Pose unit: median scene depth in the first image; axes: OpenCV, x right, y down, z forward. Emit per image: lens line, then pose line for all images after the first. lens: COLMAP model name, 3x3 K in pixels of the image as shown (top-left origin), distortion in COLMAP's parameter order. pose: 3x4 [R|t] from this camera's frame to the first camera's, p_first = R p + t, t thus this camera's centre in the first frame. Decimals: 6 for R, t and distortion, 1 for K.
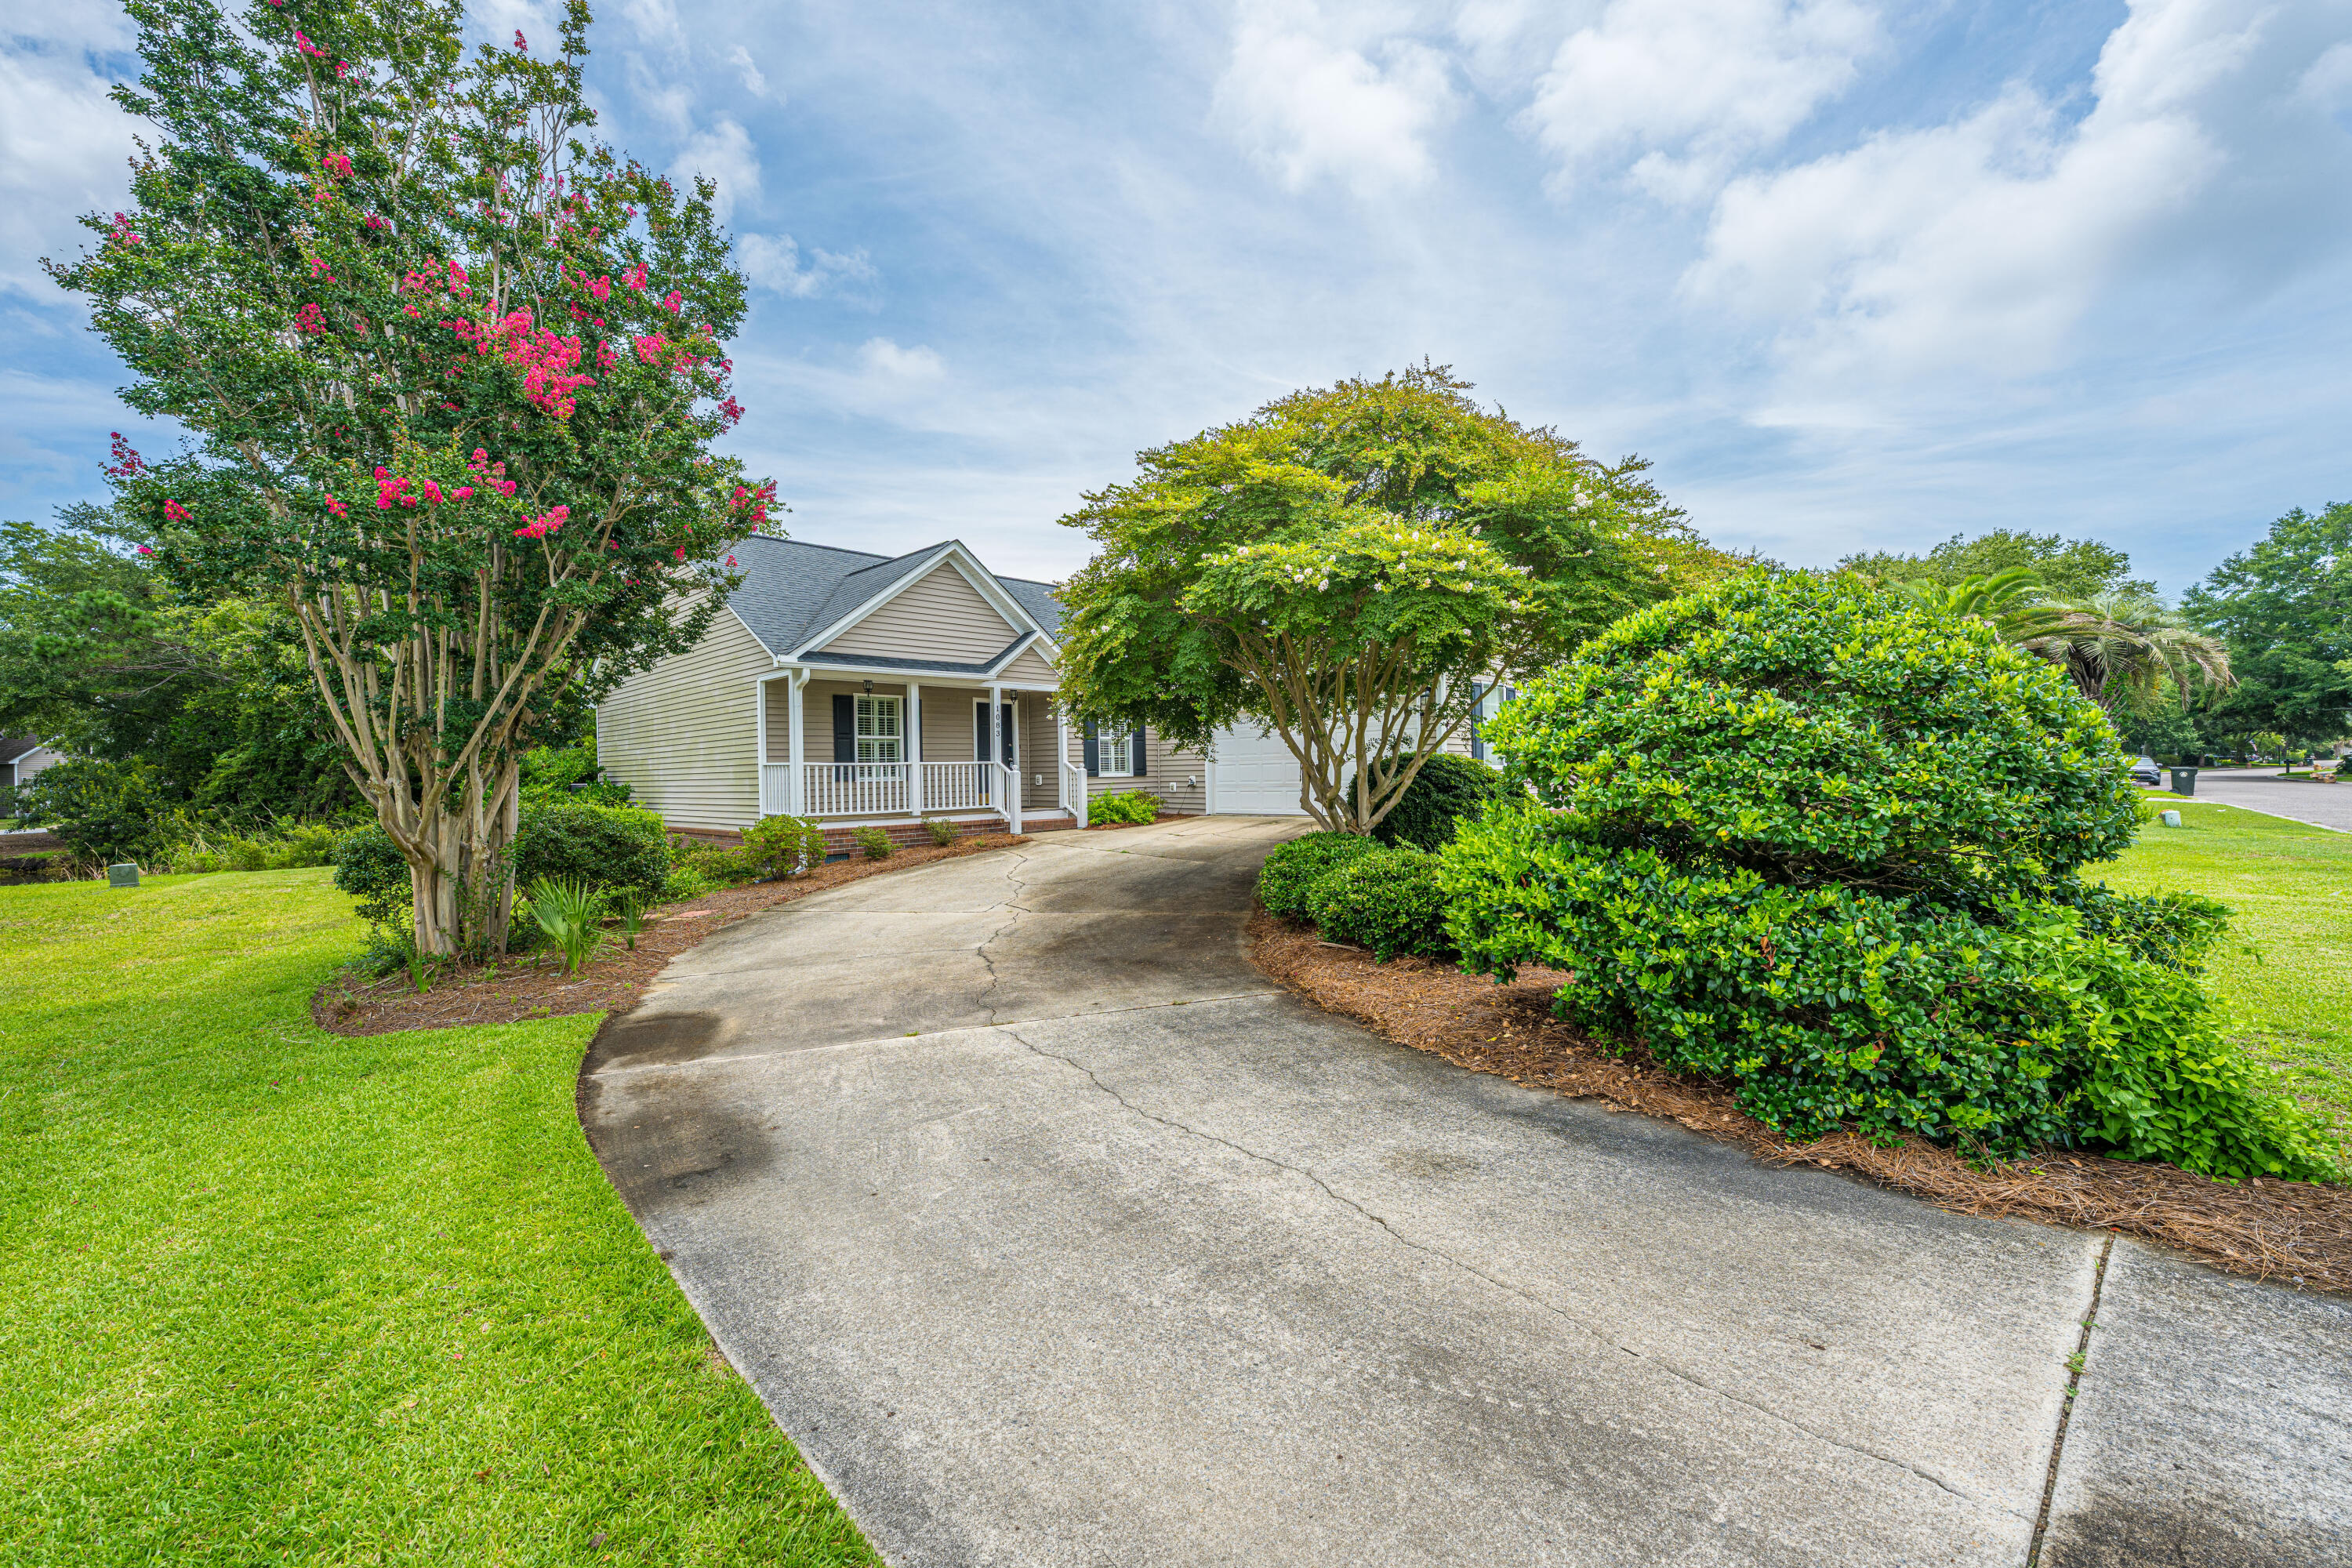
lens RADIAL K [[952.4, 0, 1235.0], [0, 952.4, 792.4], [0, 0, 1]] dist [0.012897, -0.000638]
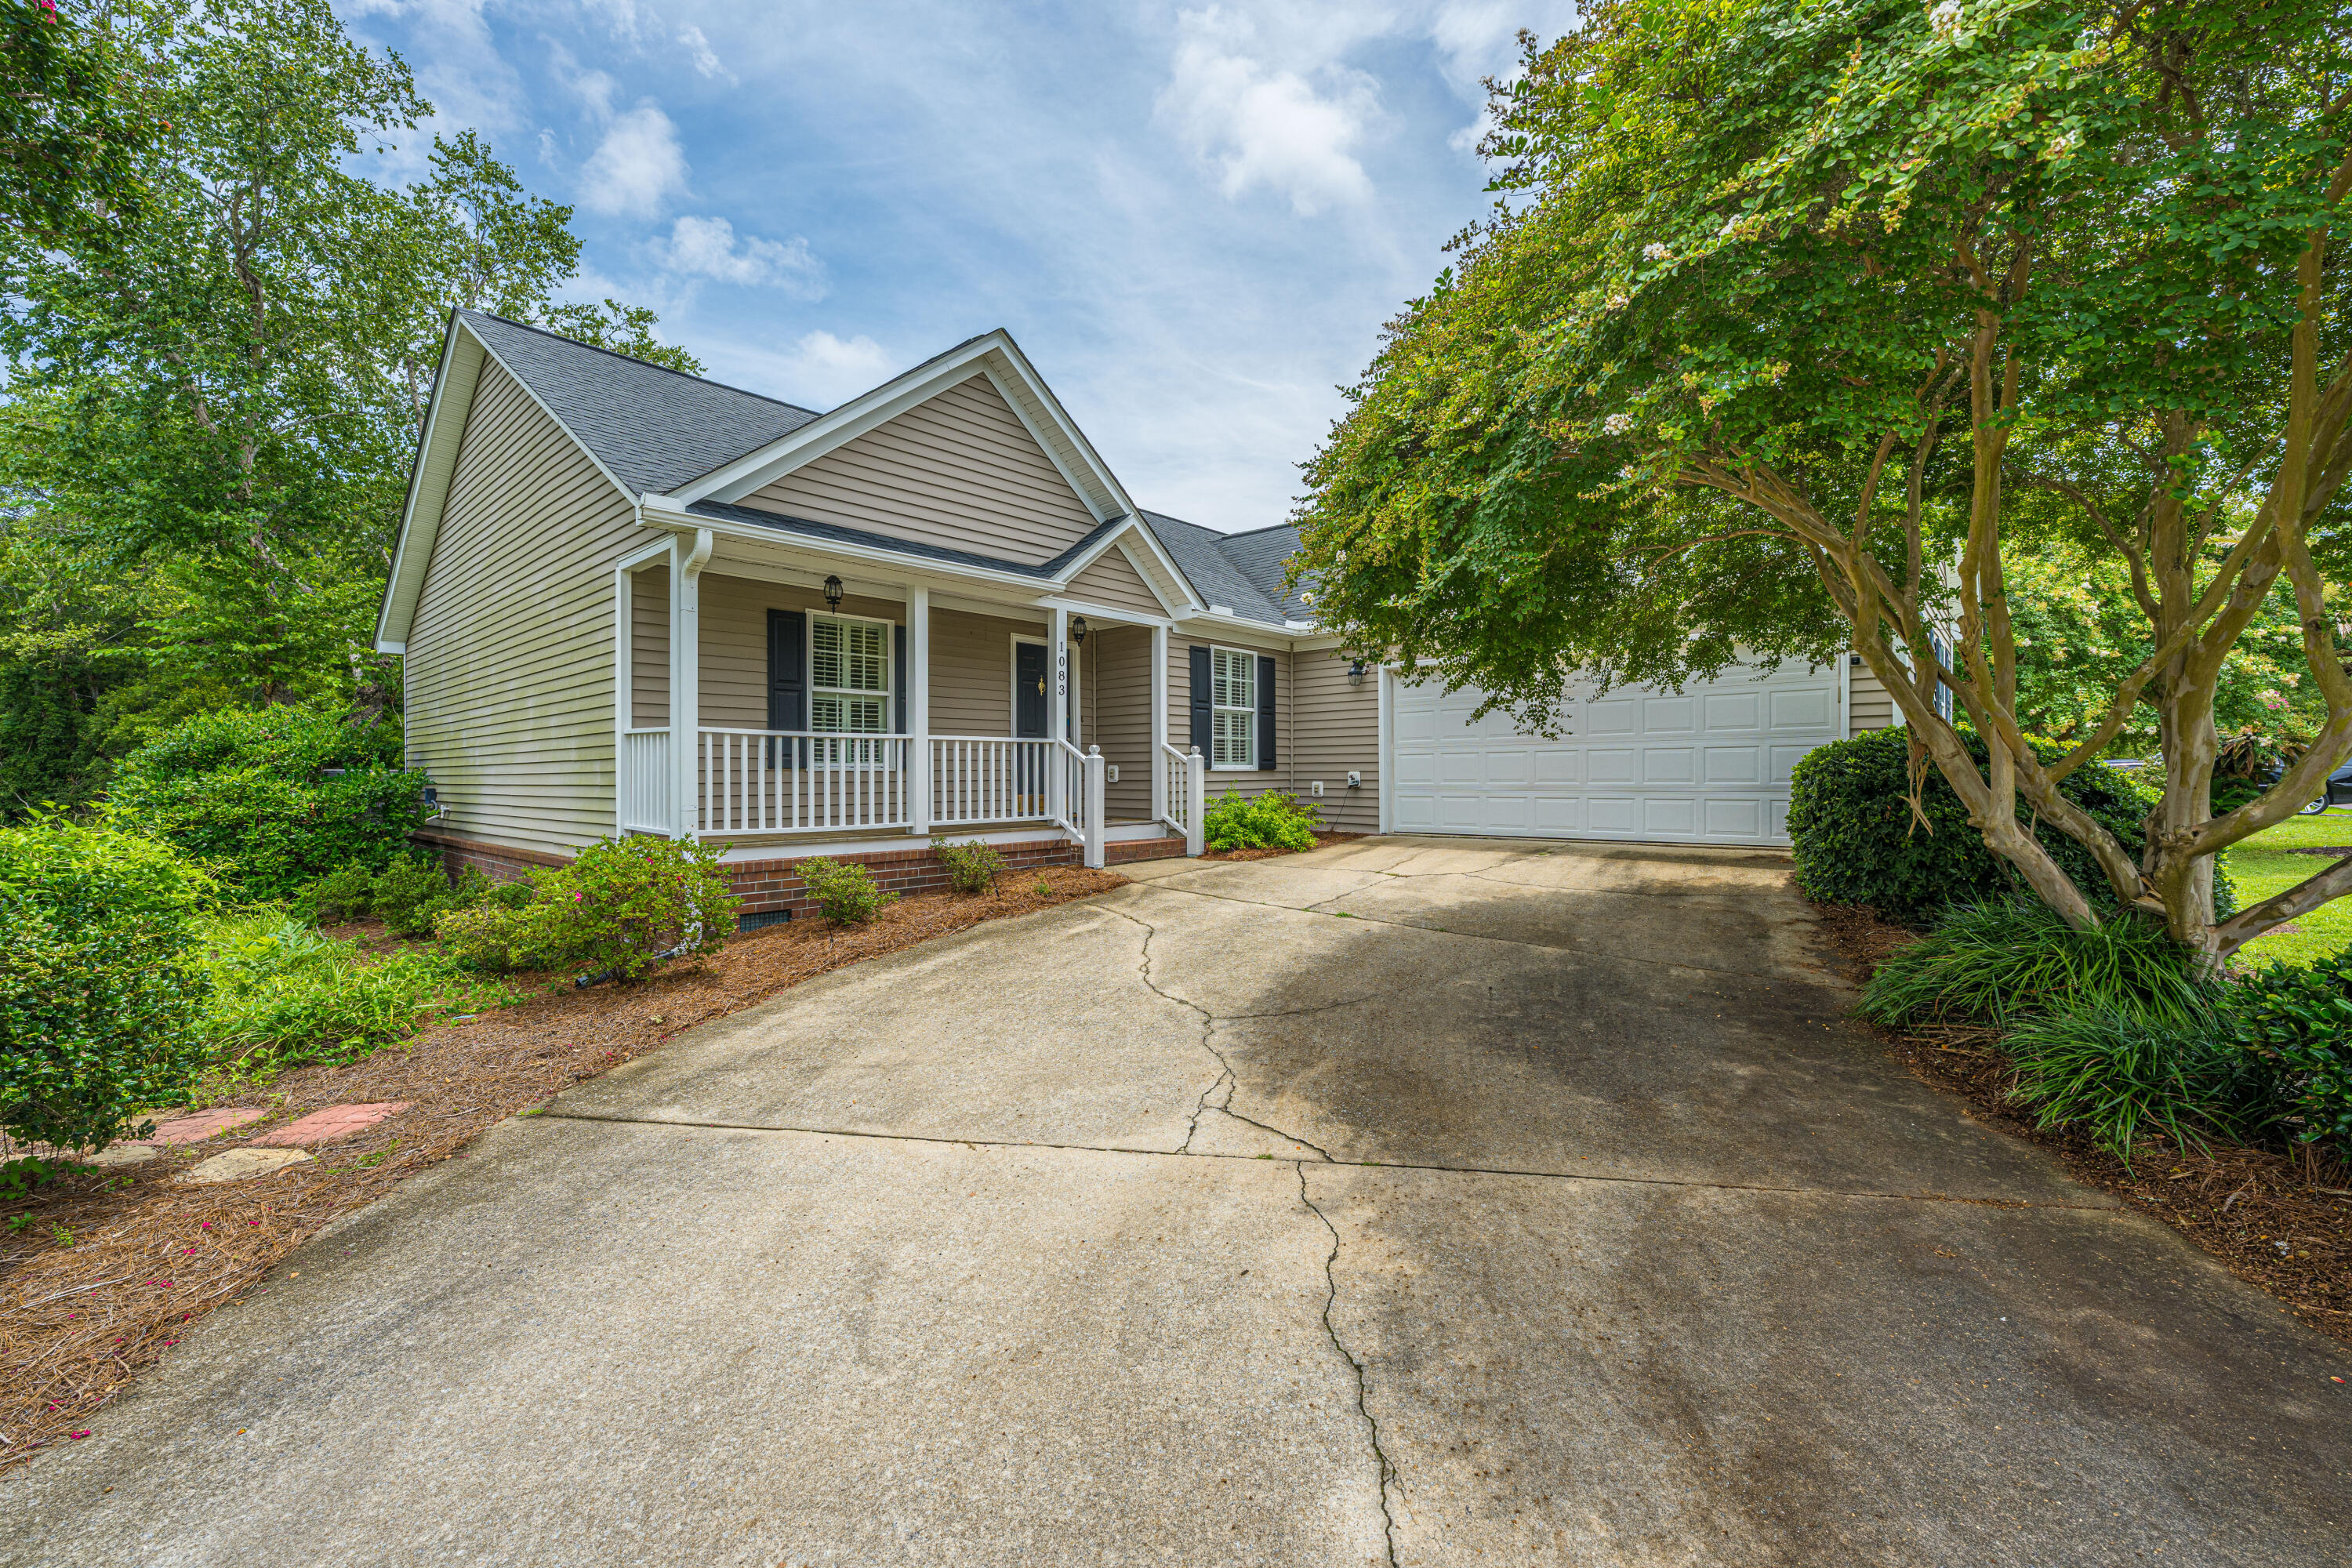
lens RADIAL K [[952.4, 0, 1243.9], [0, 952.4, 775.4], [0, 0, 1]] dist [0.012897, -0.000638]
pose [[0.998732, 0.014969, 0.048060, -0.167808], [-0.013929, 0.999663, -0.021920, 0.000149], [-0.048372, 0.021223, 0.998604, 0.427242]]
